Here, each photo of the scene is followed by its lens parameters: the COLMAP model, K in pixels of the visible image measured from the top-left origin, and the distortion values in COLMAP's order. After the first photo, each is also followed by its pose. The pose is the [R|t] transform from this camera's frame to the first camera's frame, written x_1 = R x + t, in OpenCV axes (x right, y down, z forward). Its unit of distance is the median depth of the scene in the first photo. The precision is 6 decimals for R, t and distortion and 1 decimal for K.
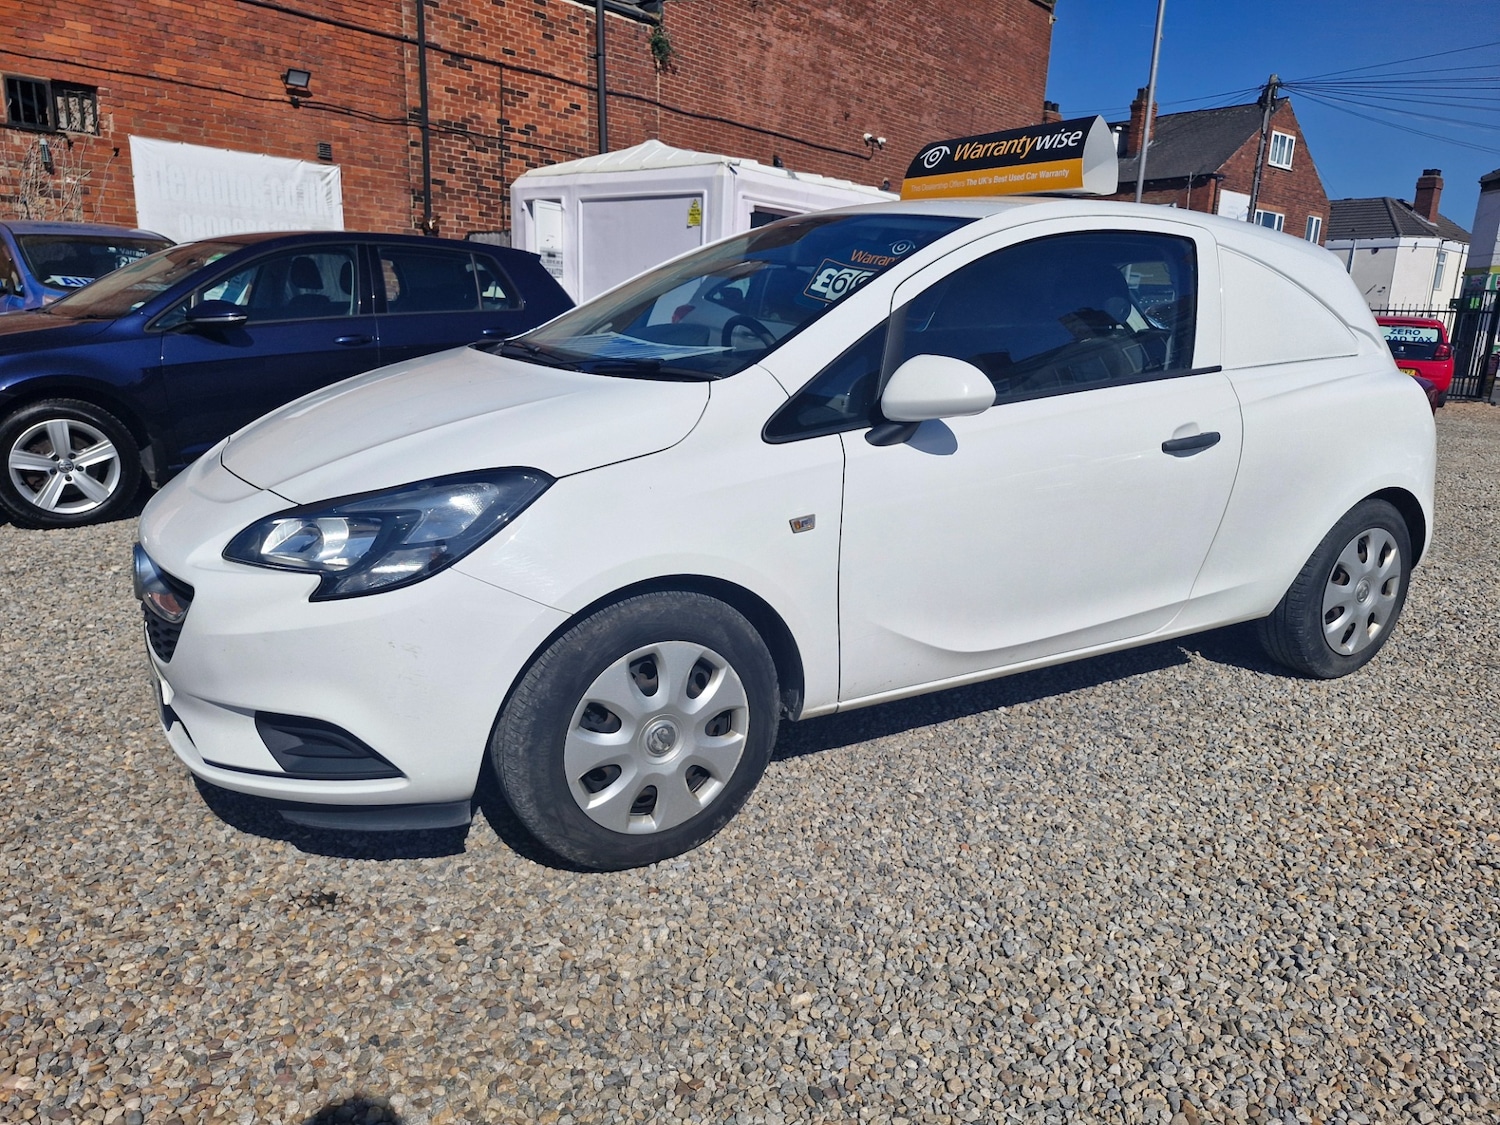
lens RADIAL K [[1058.6, 0, 751.5], [0, 1058.6, 575.8], [0, 0, 1]] dist [0.028653, -0.004883]
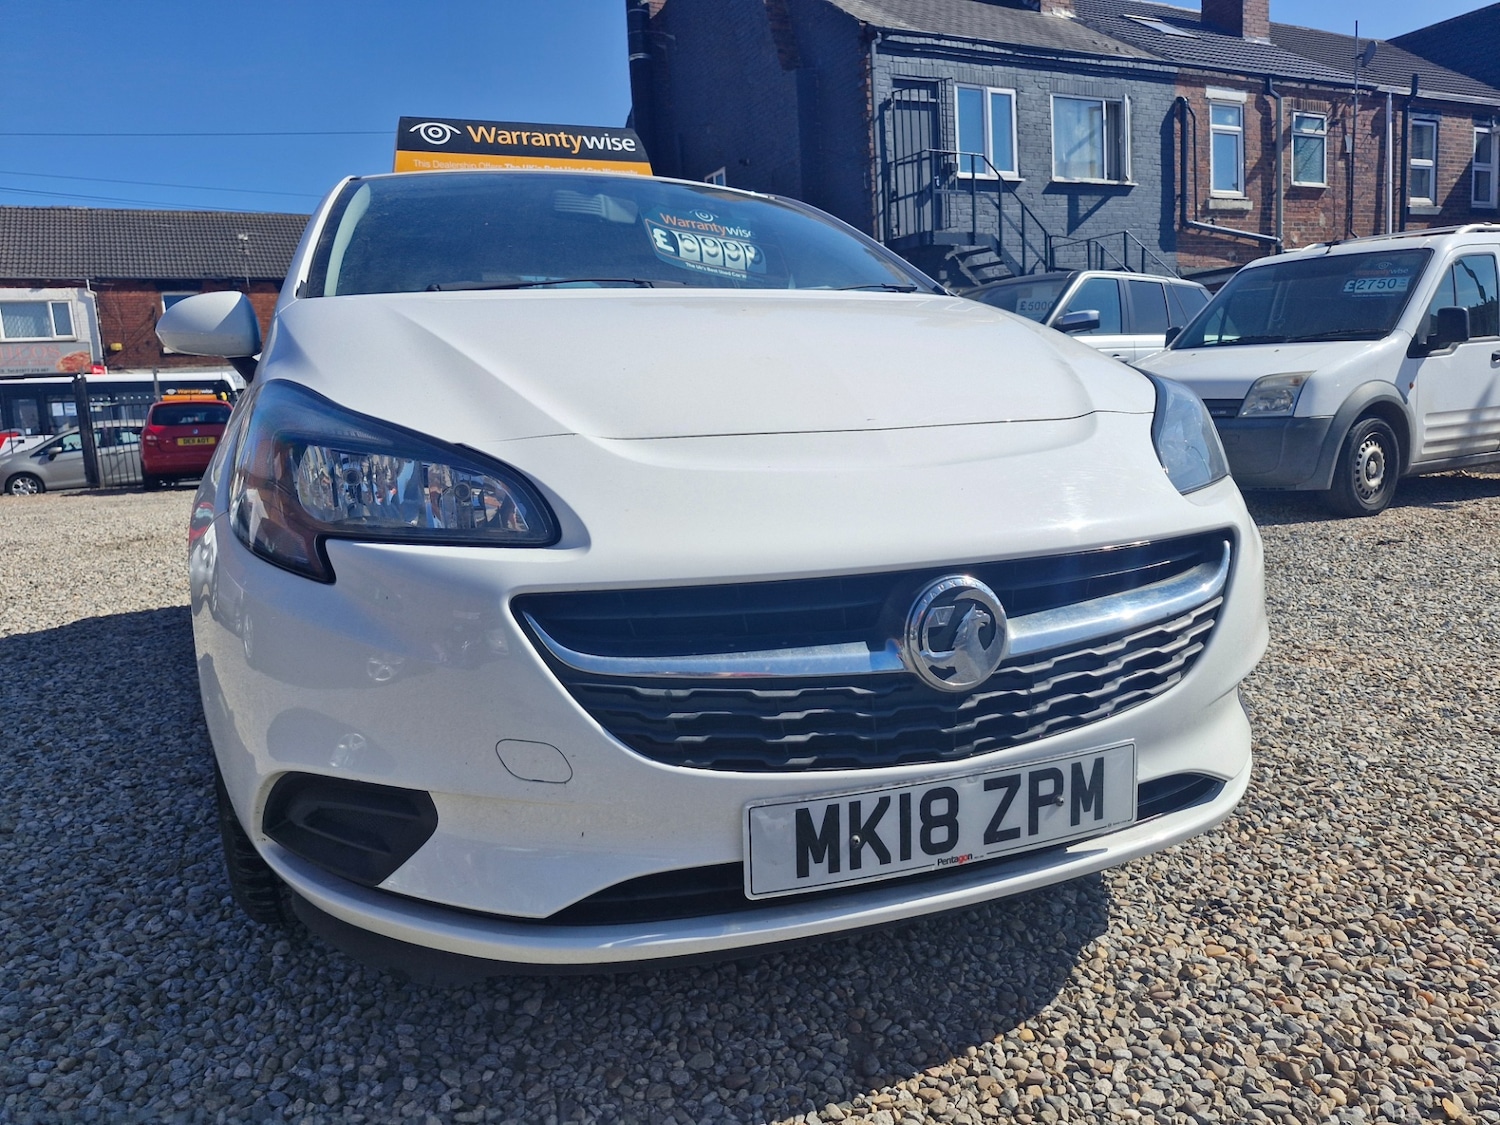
lens RADIAL K [[1057.0, 0, 748.4], [0, 1057.0, 538.2], [0, 0, 1]] dist [0.034421, -0.036211]
pose [[0.172124, -0.168681, 0.970526, -0.163693], [0.298347, 0.947883, 0.111834, -0.020453], [-0.938809, 0.270304, 0.213479, 0.148503]]
